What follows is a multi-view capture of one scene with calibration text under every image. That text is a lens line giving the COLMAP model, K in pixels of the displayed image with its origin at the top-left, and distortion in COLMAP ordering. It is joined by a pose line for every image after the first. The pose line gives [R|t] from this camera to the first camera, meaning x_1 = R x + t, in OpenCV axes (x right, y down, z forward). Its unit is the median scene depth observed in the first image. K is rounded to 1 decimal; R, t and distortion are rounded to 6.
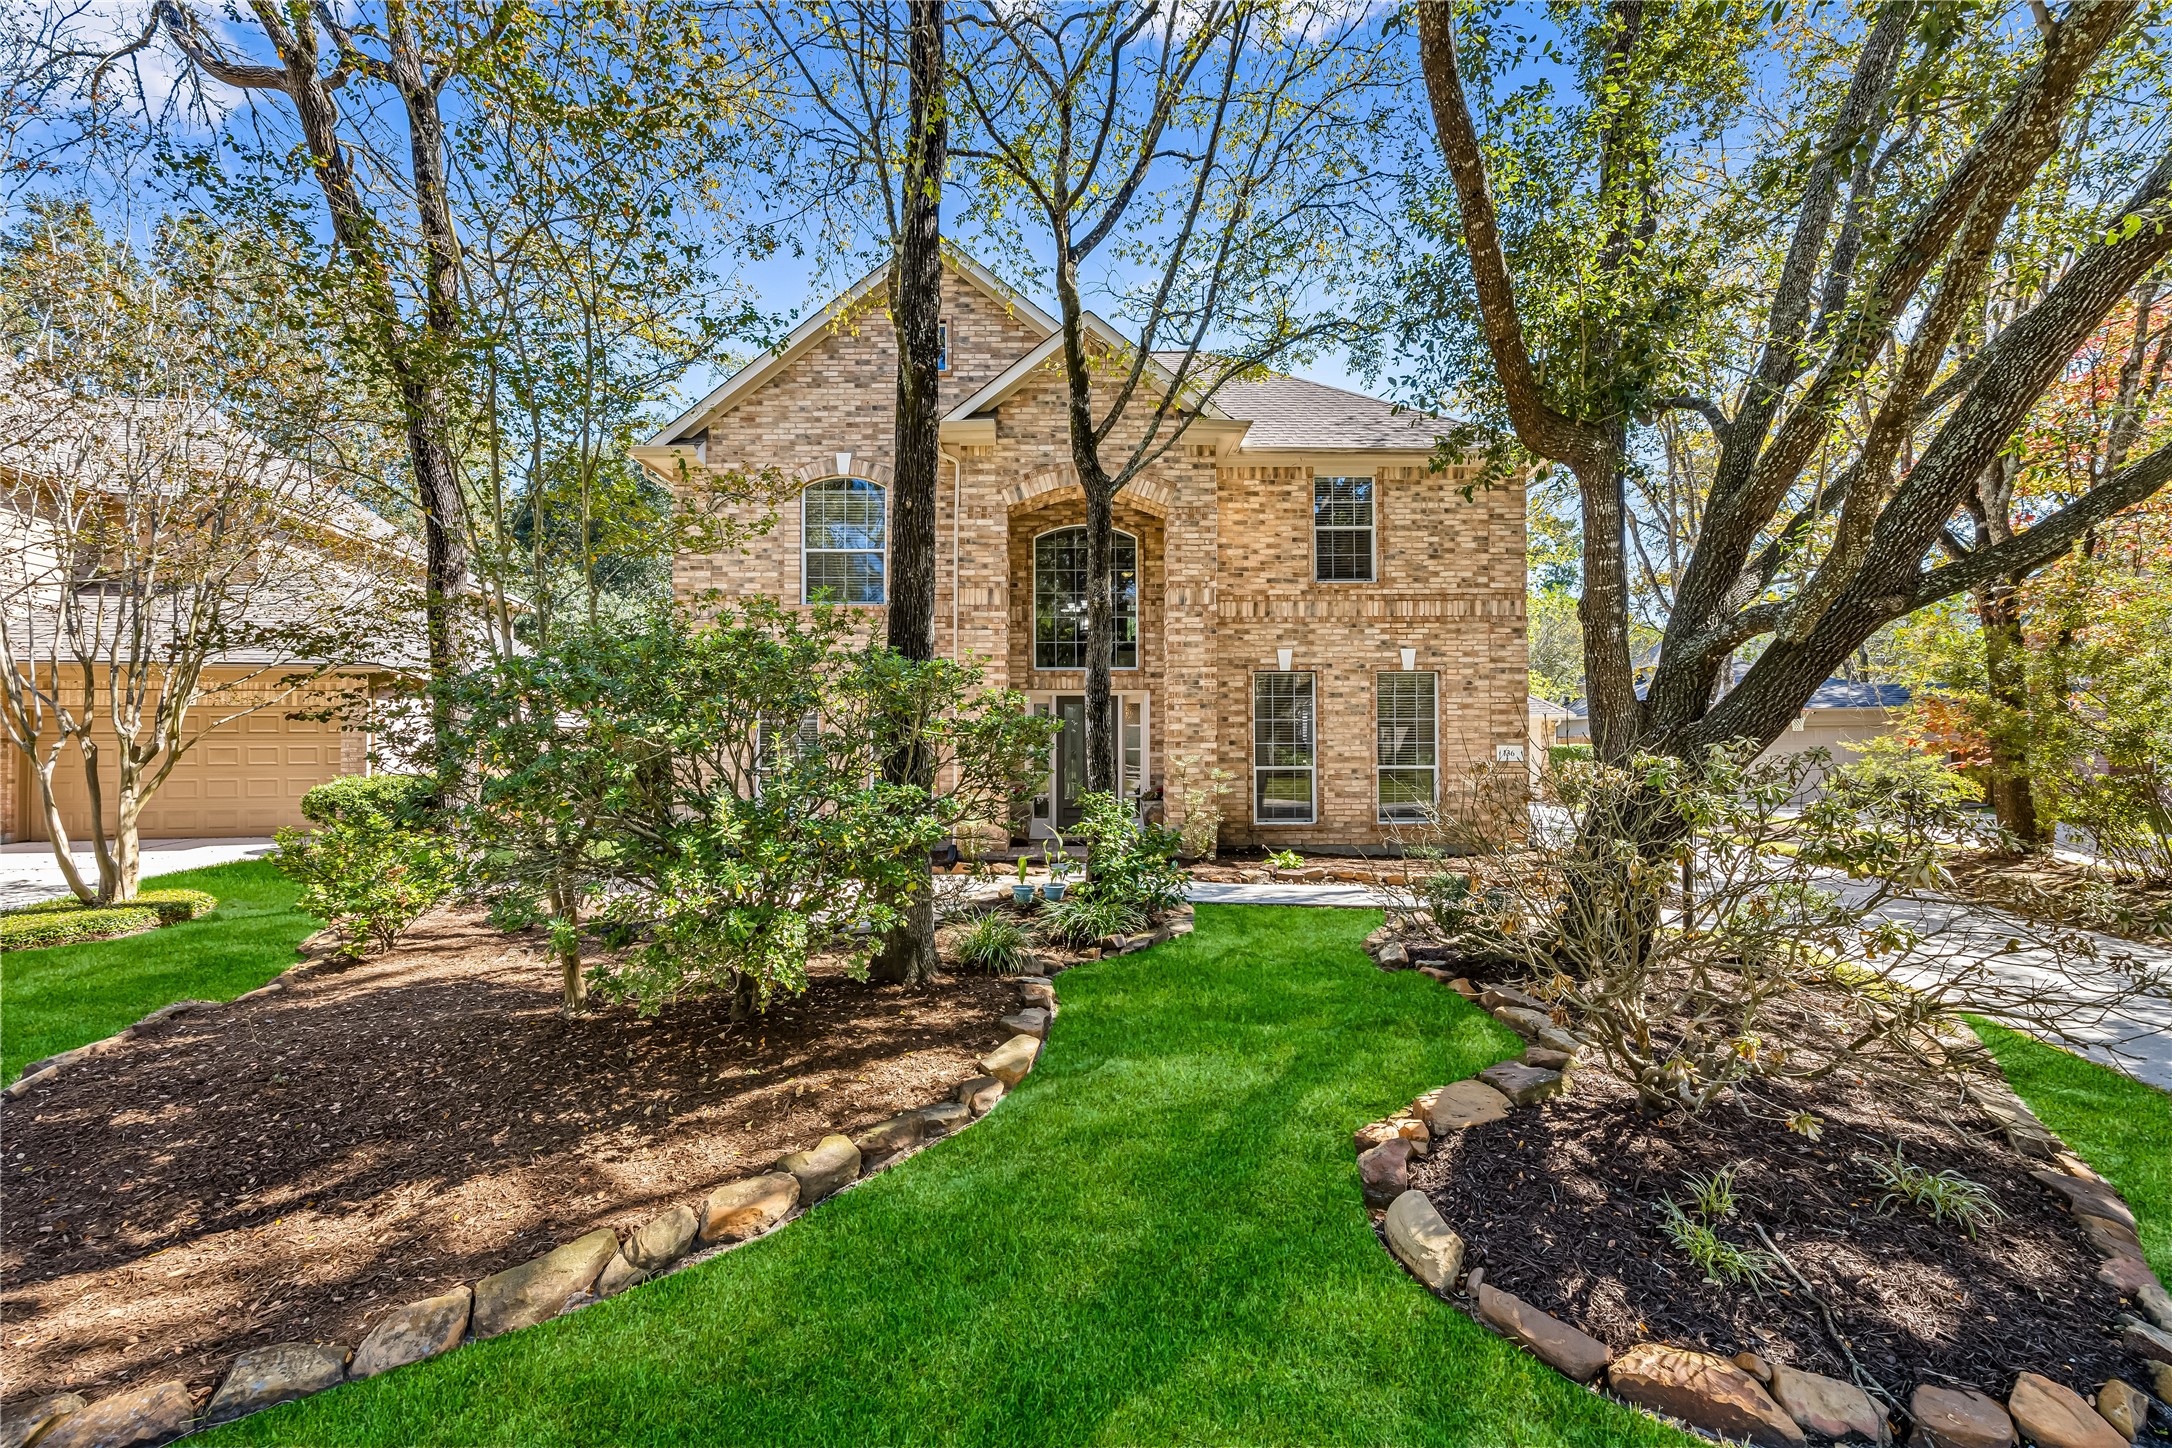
lens RADIAL K [[884.6, 0, 1081.7], [0, 884.6, 729.8], [0, 0, 1]] dist [-0.004874, 0.000277]
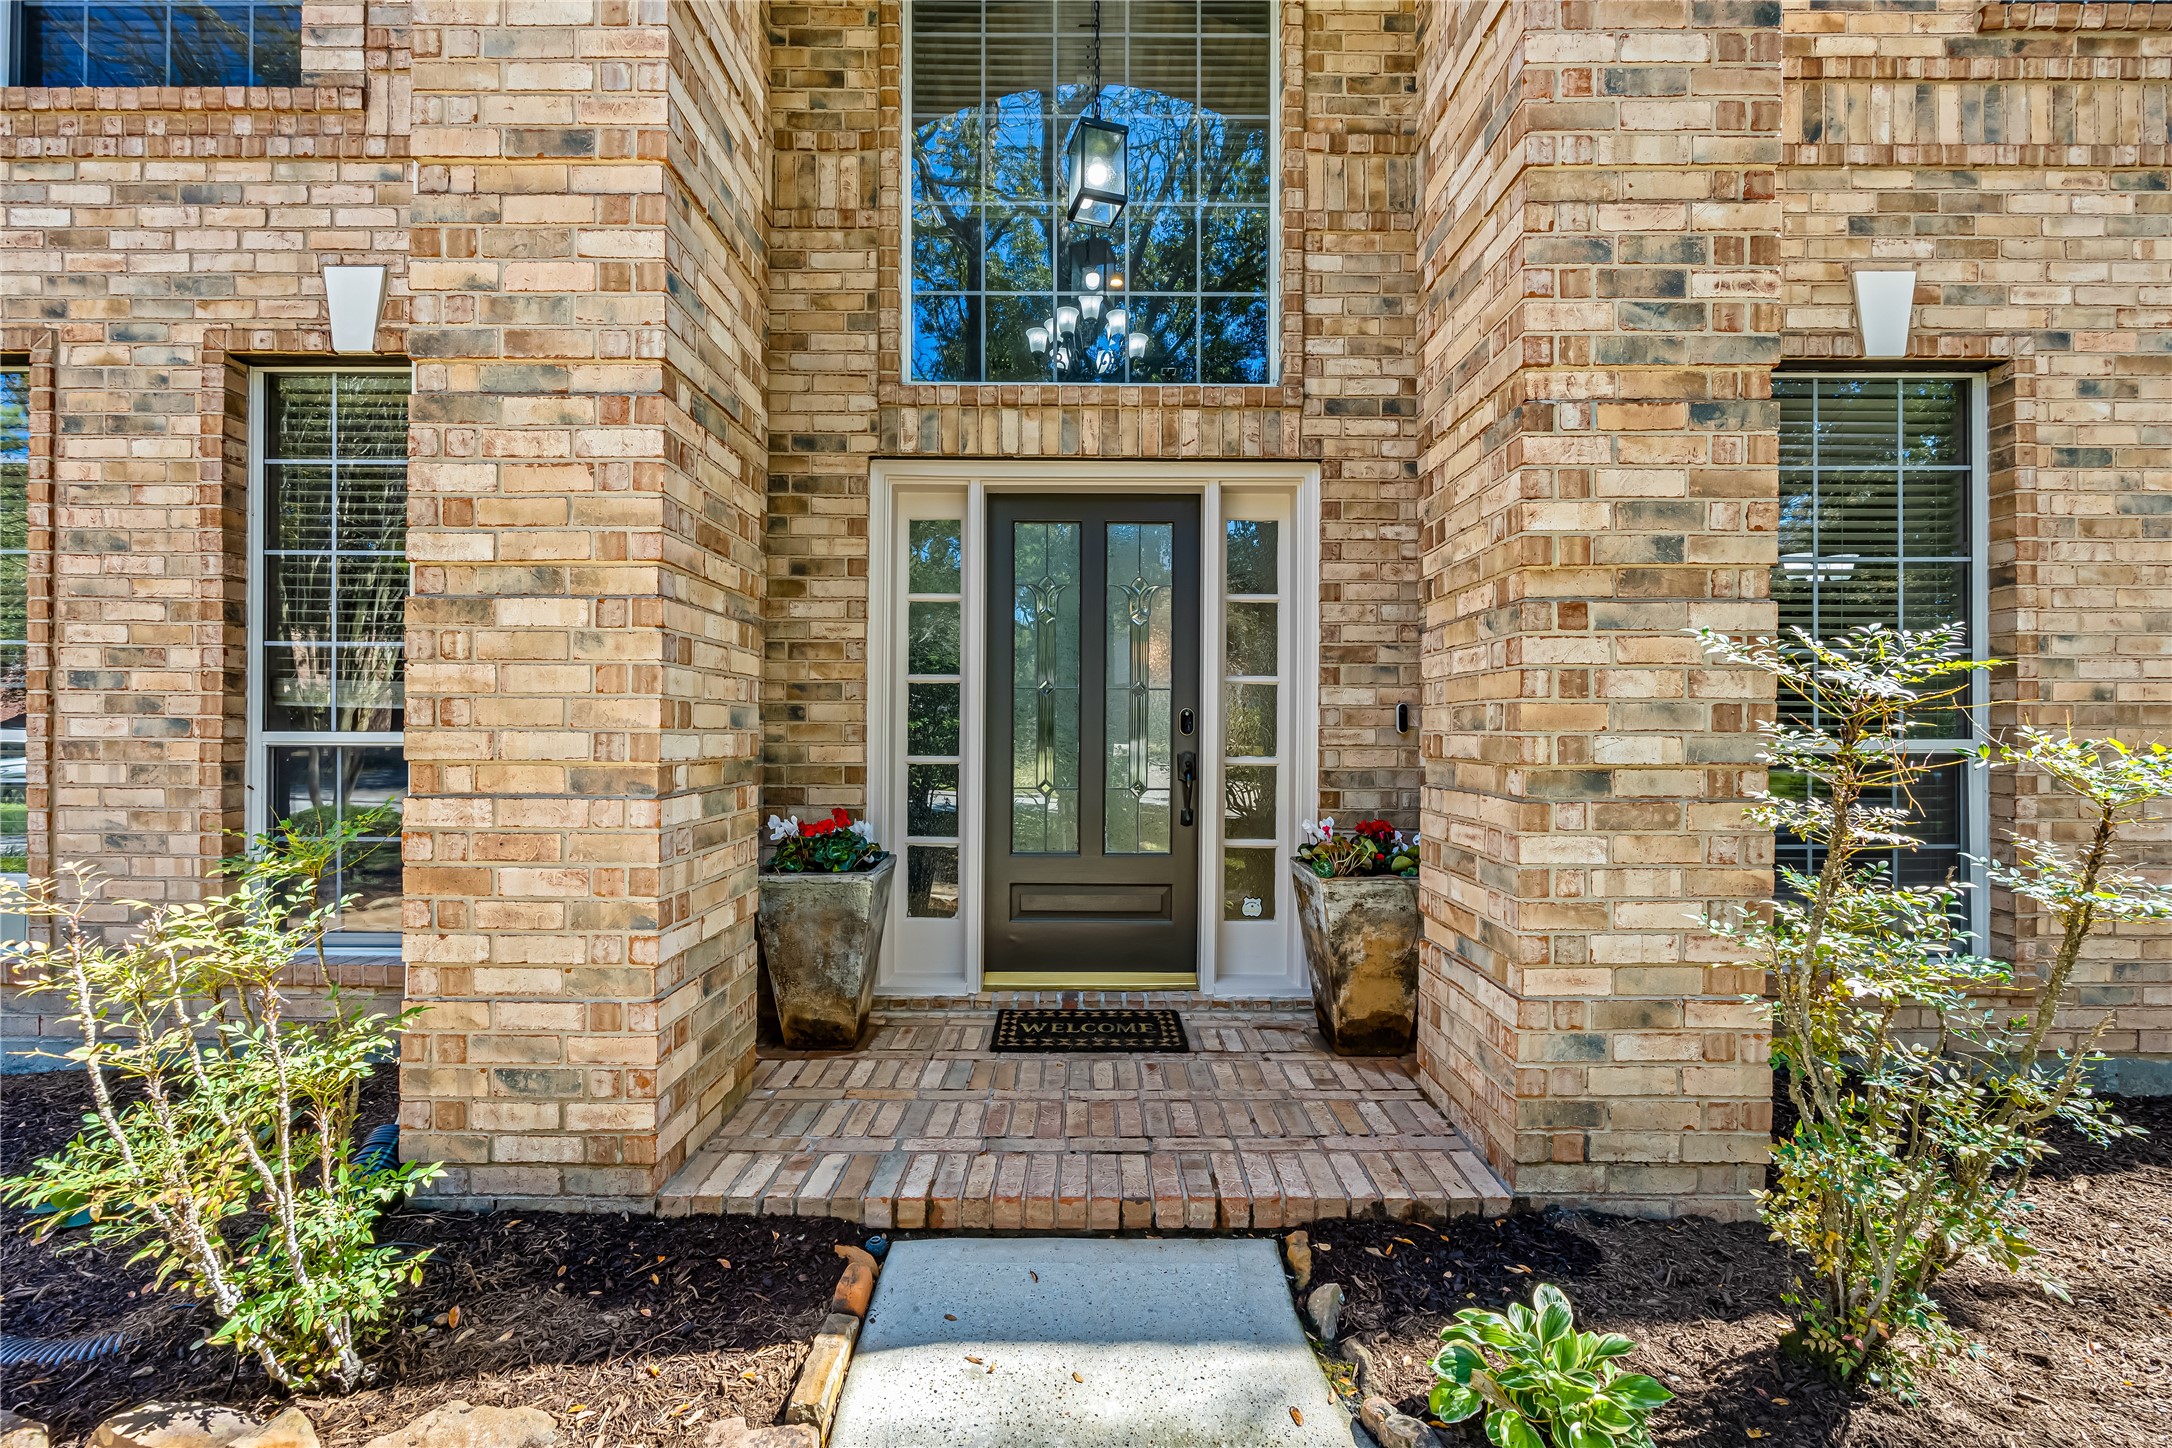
lens RADIAL K [[884.6, 0, 1087.1], [0, 884.6, 735.0], [0, 0, 1]] dist [-0.004874, 0.000277]
pose [[0.999988, 0.004822, -0.000677, 0.005155], [-0.004812, 0.999906, 0.012808, 0.037504], [0.000738, -0.012805, 0.999918, 0.747643]]
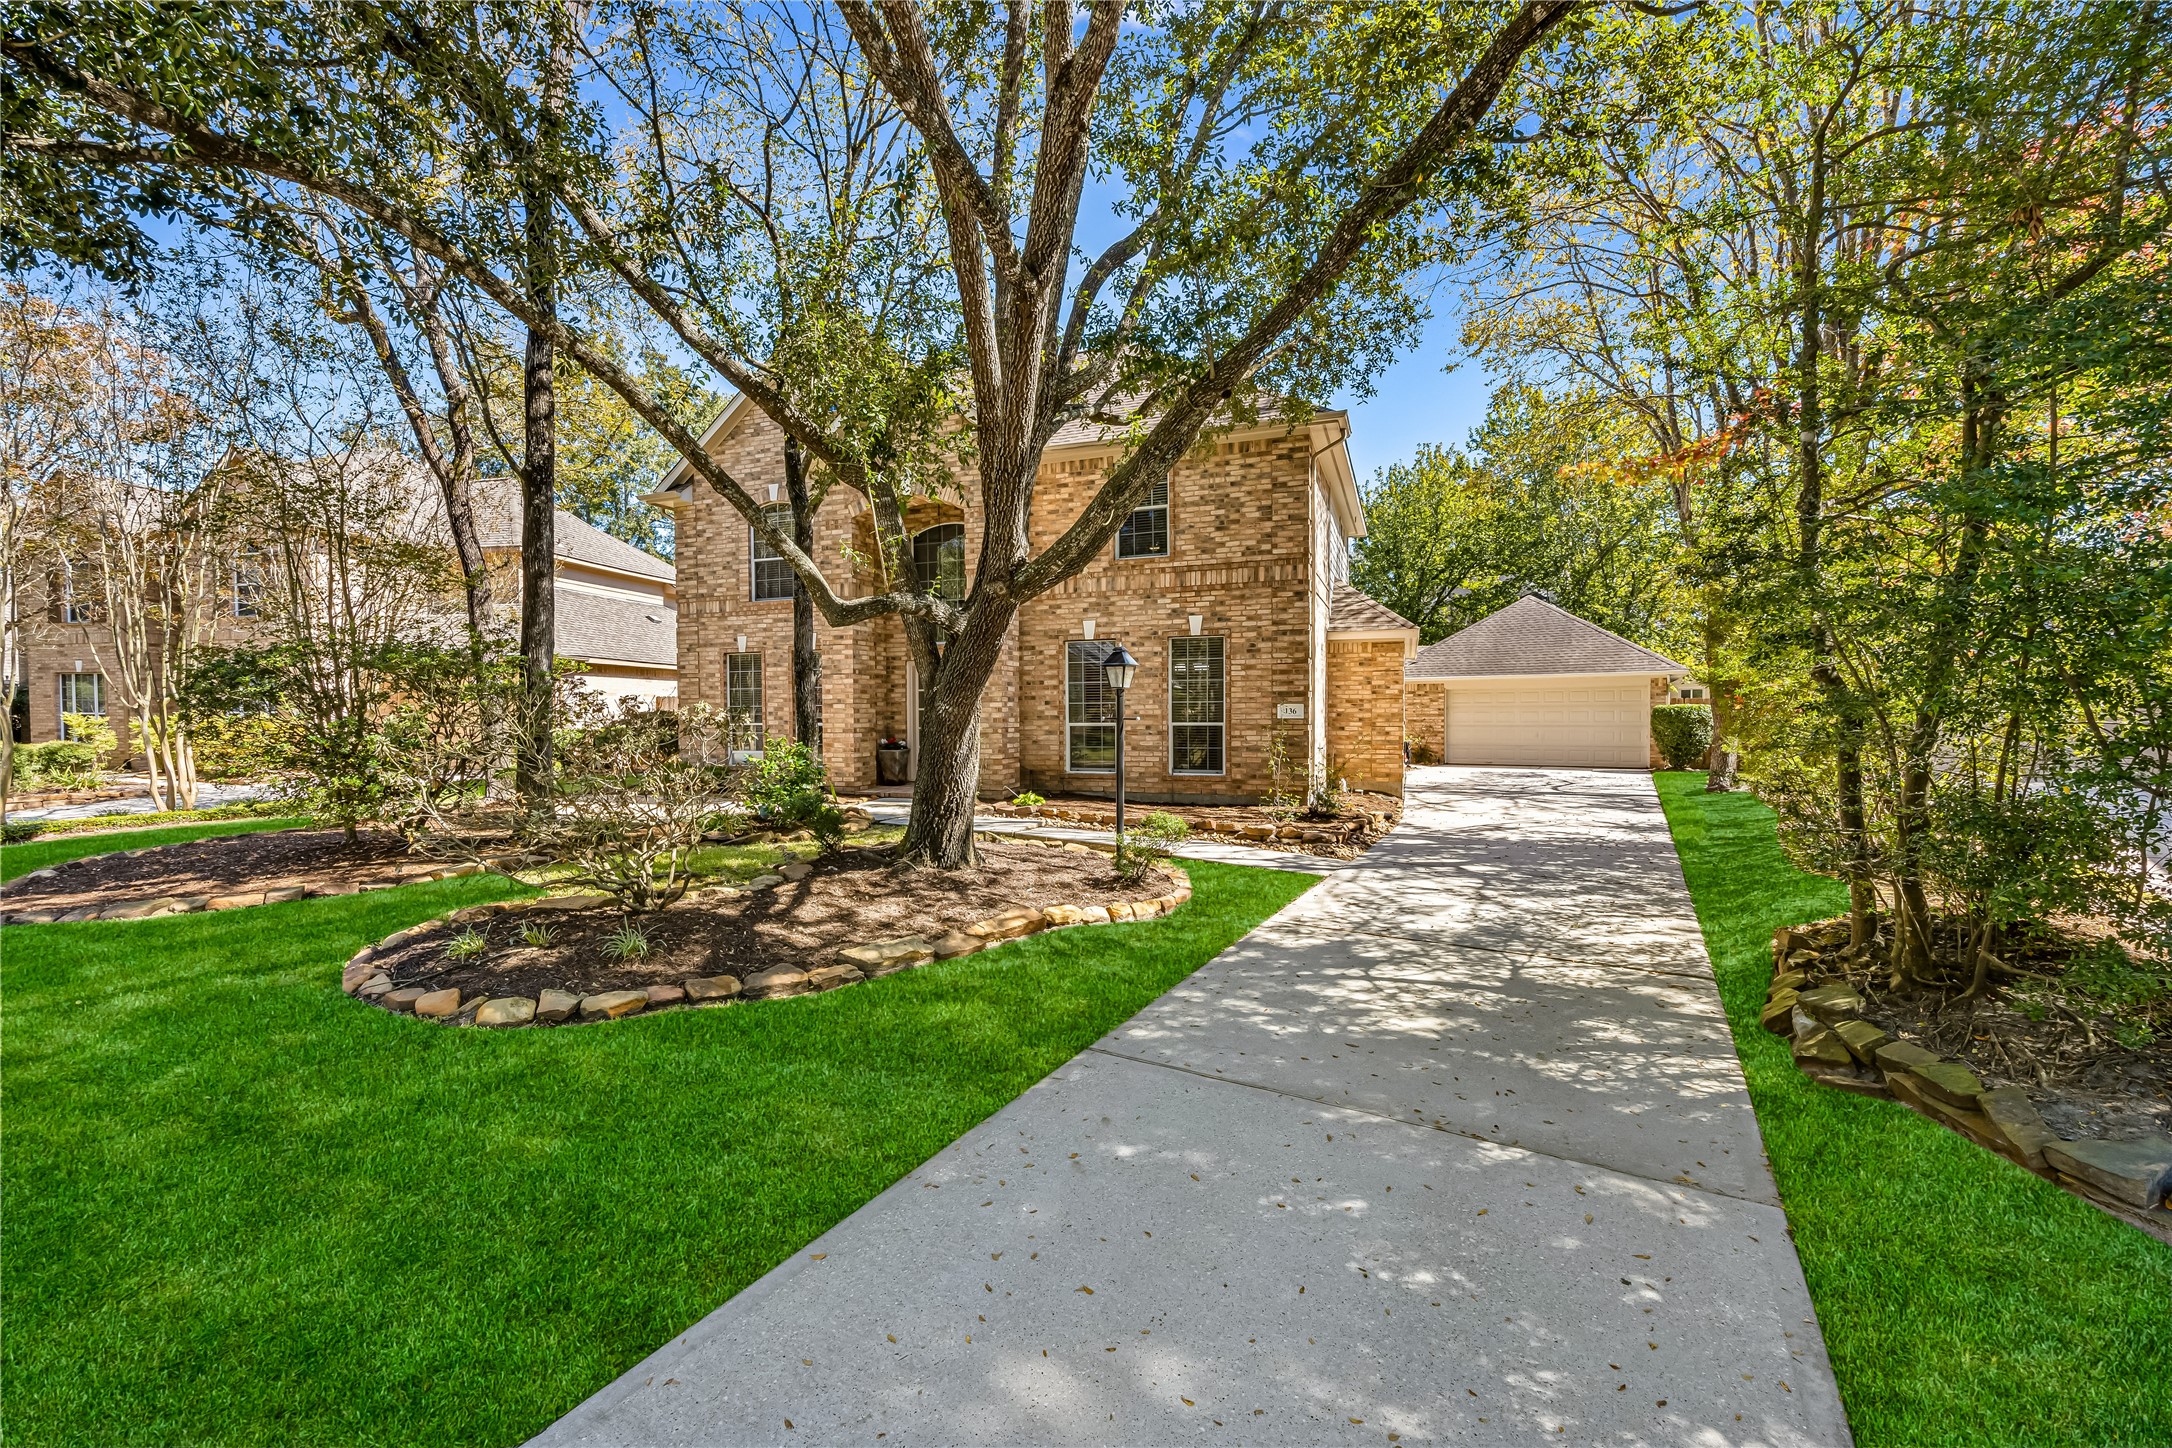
lens RADIAL K [[884.6, 0, 1088.1], [0, 884.6, 722.5], [0, 0, 1]] dist [-0.004874, 0.000277]
pose [[0.933778, 0.002171, -0.357847, 0.634421], [0.008803, 0.999540, 0.029034, 0.007000], [0.357745, -0.030261, 0.933329, -0.066751]]
